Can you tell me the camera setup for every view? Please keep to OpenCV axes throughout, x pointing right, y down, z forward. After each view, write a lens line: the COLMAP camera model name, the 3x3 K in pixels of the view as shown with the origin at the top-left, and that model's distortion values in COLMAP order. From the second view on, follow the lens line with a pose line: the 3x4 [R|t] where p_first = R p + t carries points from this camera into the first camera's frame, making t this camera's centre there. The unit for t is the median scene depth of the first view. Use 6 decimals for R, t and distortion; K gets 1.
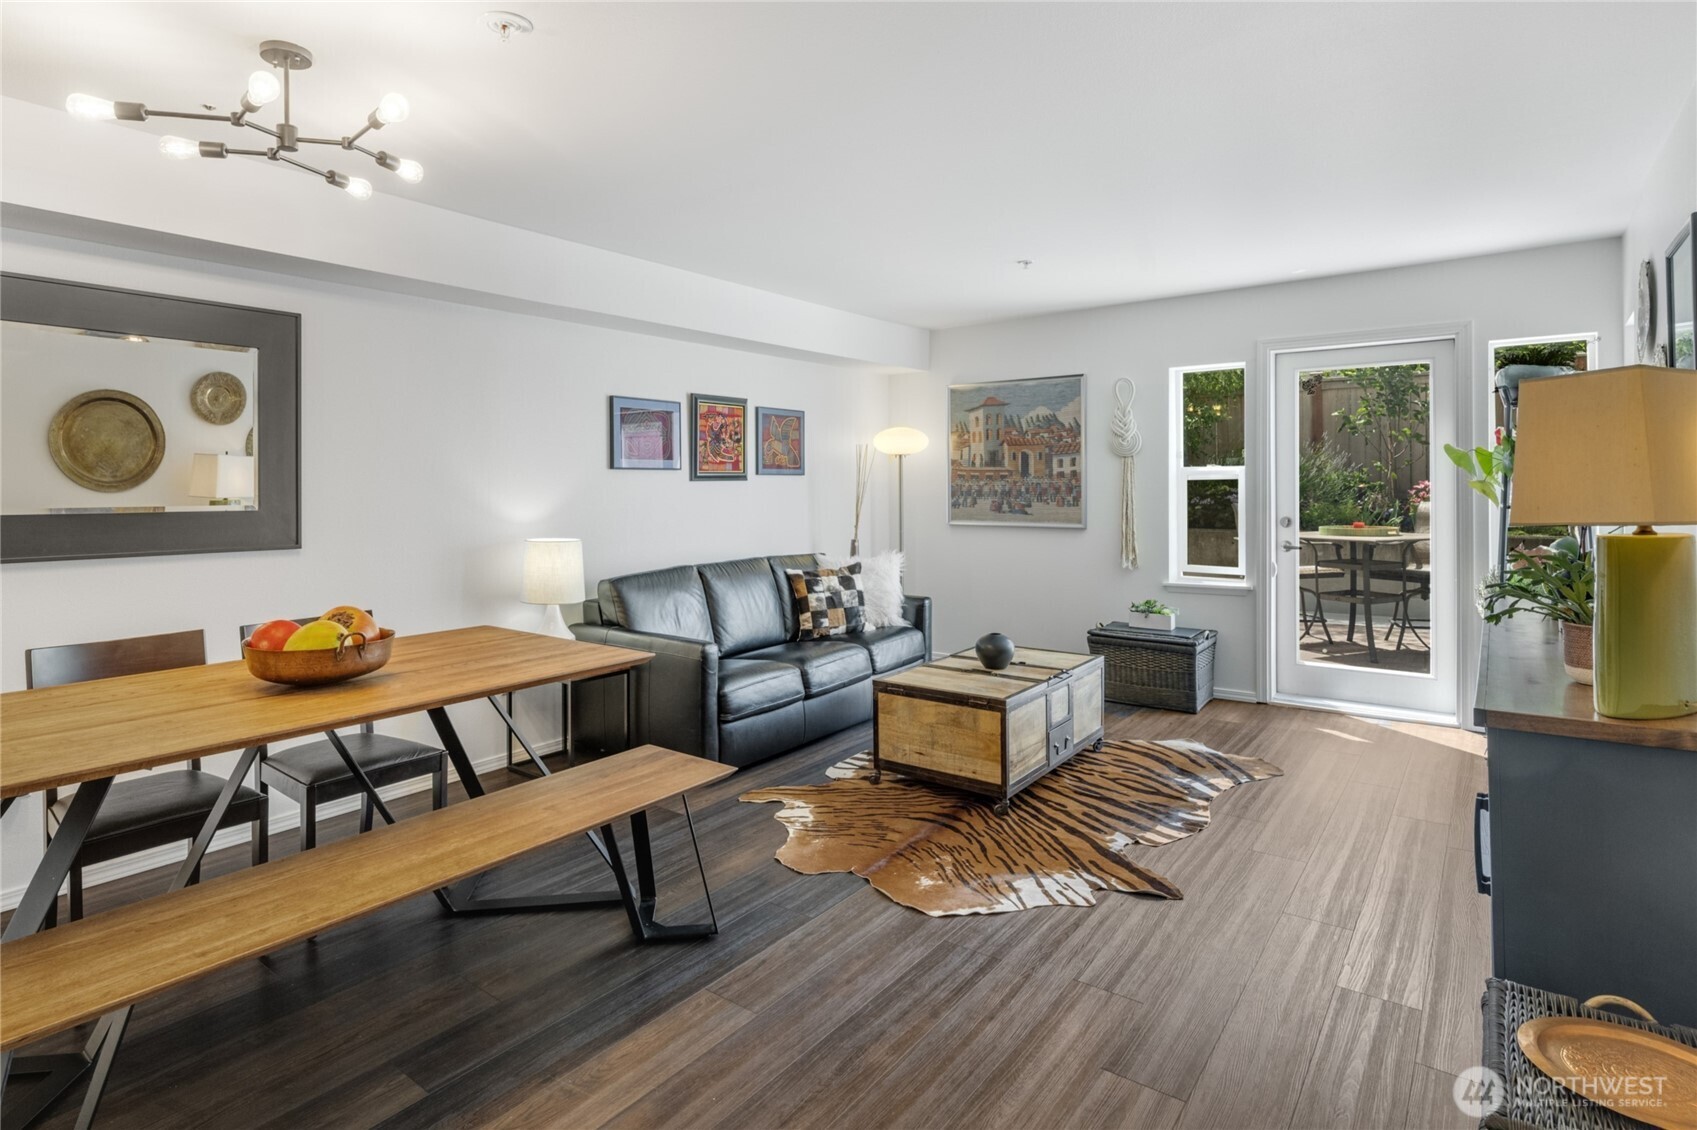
lens RADIAL K [[866.0, 0, 768.2], [0, 866.0, 494.1], [0, 0, 1]] dist [-0.002295, -0.003263]
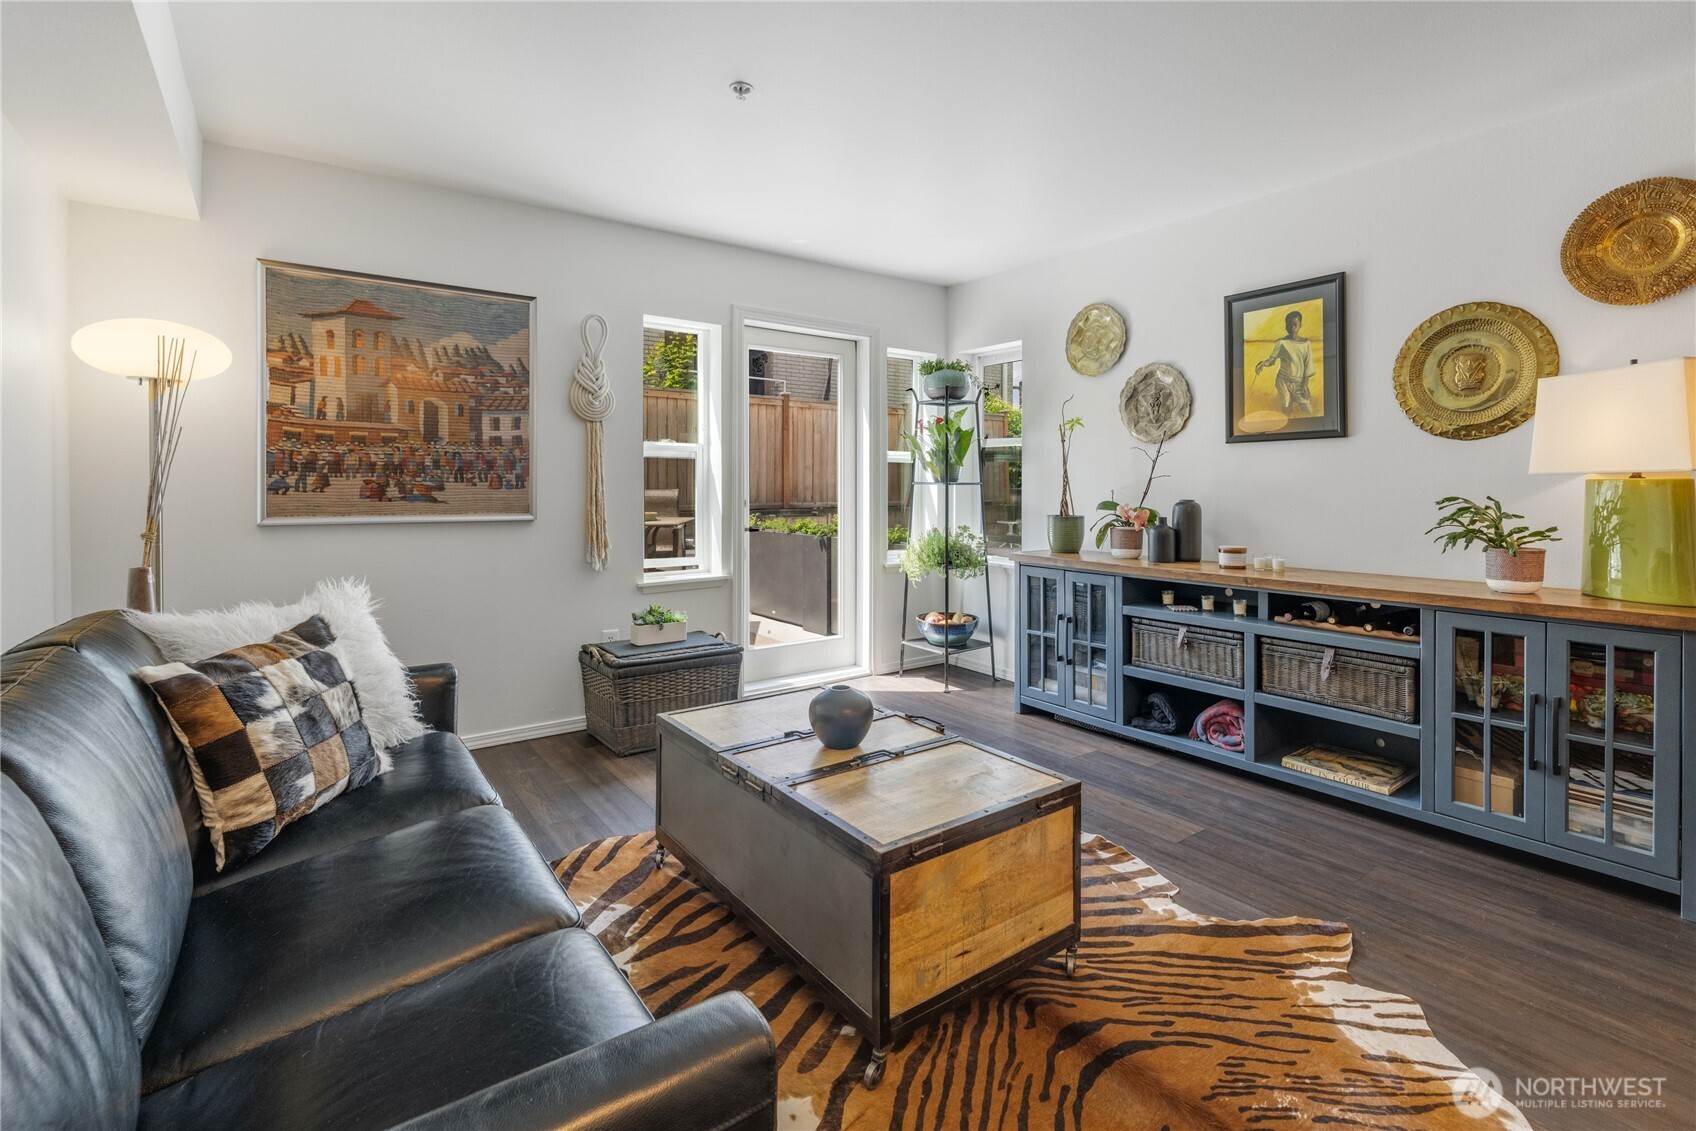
lens RADIAL K [[776.5, 0, 827.0], [0, 776.5, 503.8], [0, 0, 1]] dist [-0.000123, -0.001280]
pose [[0.256074, -0.013494, 0.966563, -0.200099], [0.006452, 0.999904, 0.012250, 0.023126], [-0.966636, 0.003100, 0.256137, 0.692294]]
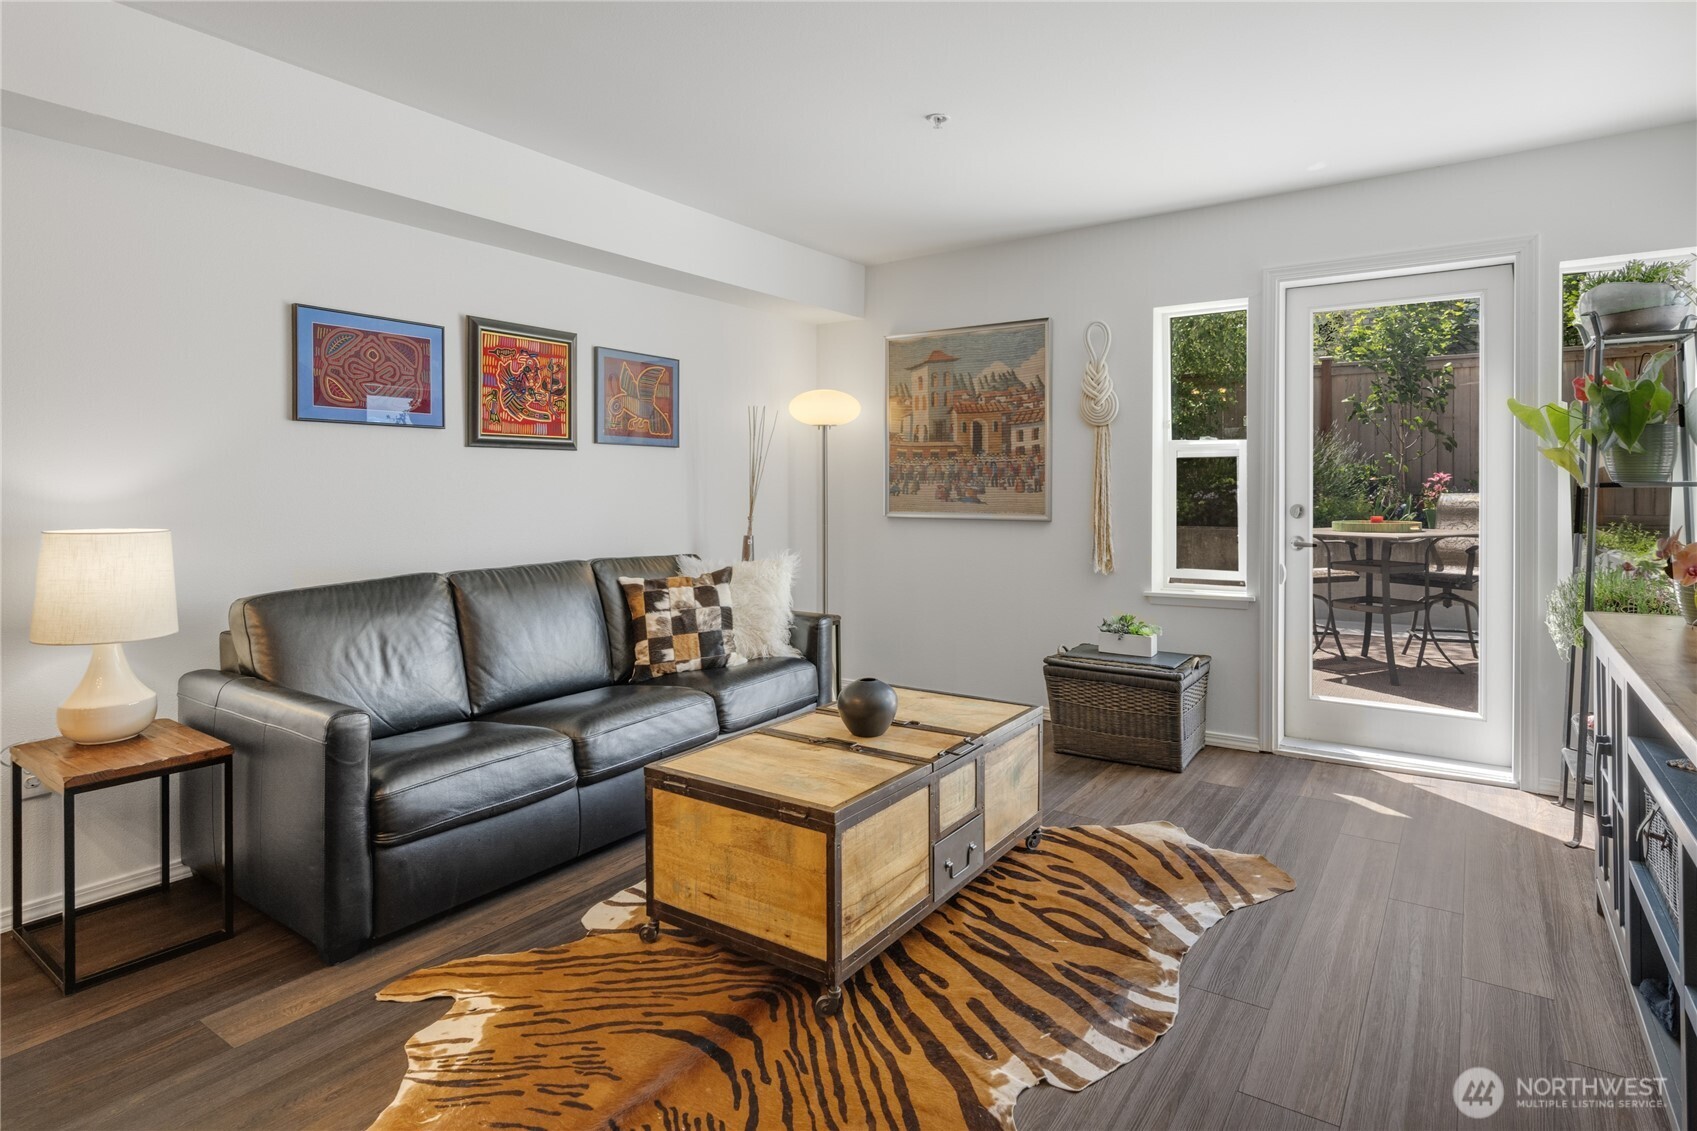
lens RADIAL K [[866.0, 0, 914.9], [0, 866.0, 498.9], [0, 0, 1]] dist [-0.002295, -0.003263]
pose [[0.991682, 0.005279, 0.128602, 0.169885], [-0.005563, 0.999983, 0.001848, 0.022189], [-0.128590, -0.002548, 0.991695, 0.292908]]
